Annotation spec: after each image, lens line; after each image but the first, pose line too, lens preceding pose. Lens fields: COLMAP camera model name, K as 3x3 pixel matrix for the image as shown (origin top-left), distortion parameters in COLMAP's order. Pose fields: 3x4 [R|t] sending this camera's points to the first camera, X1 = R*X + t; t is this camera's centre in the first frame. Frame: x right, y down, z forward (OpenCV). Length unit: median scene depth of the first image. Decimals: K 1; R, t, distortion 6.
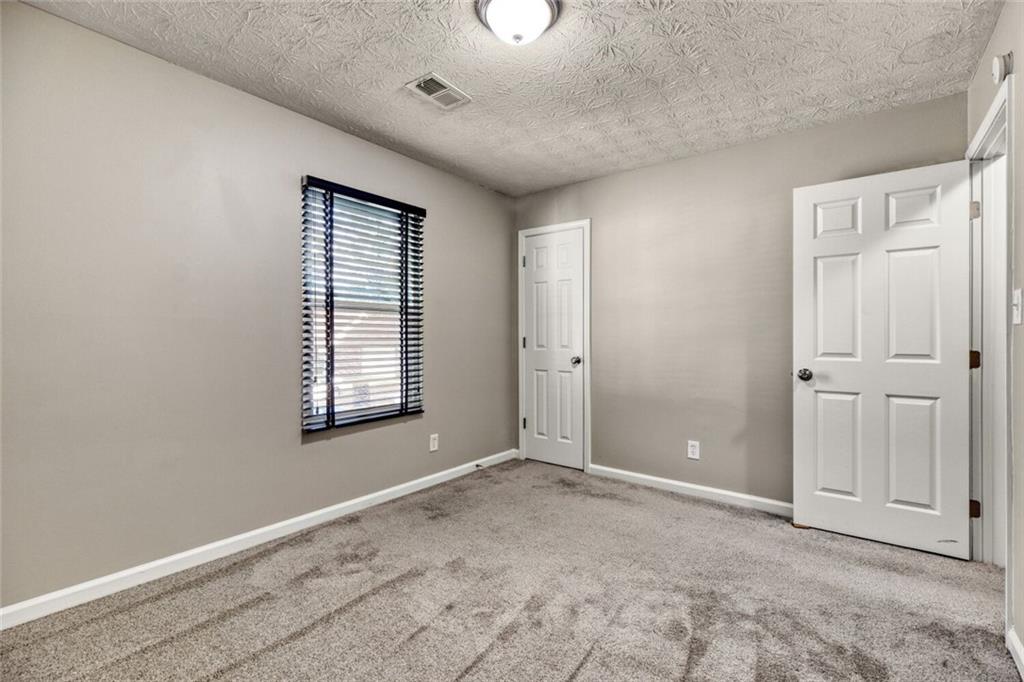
lens RADIAL K [[444.0, 0, 511.1], [0, 444.0, 342.0], [0, 0, 1]] dist [0.001659, 0.000565]
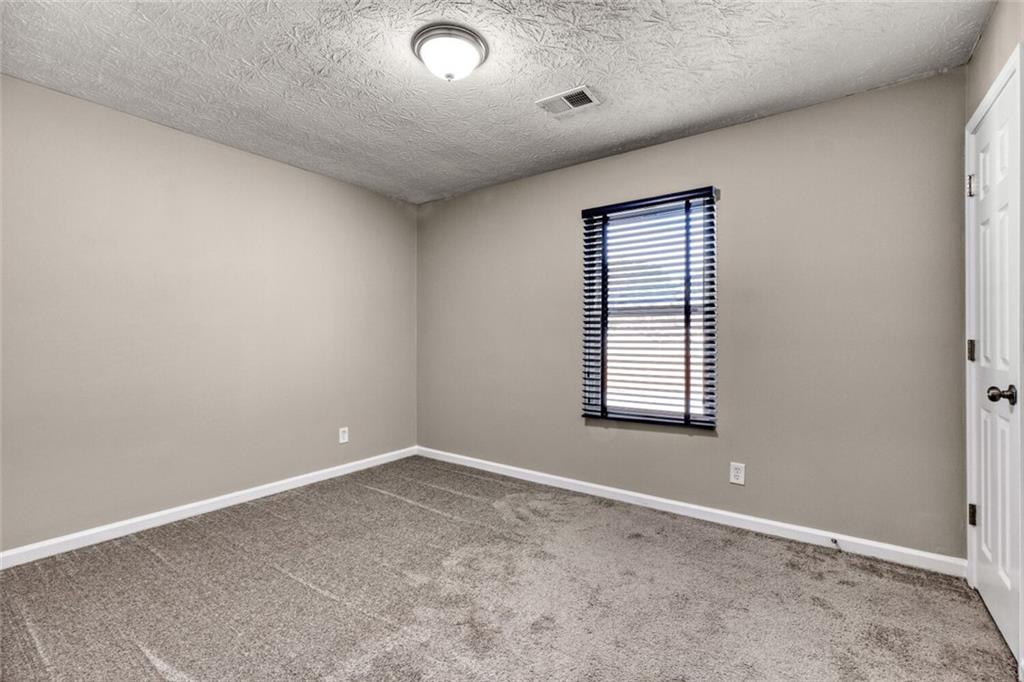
lens RADIAL K [[444.0, 0, 517.2], [0, 444.0, 337.4], [0, 0, 1]] dist [0.001659, 0.000565]
pose [[0.073843, 0.000554, -0.997270, 0.610612], [-0.010951, 0.999940, -0.000255, -0.012168], [0.997210, 0.010940, 0.073845, 0.571274]]
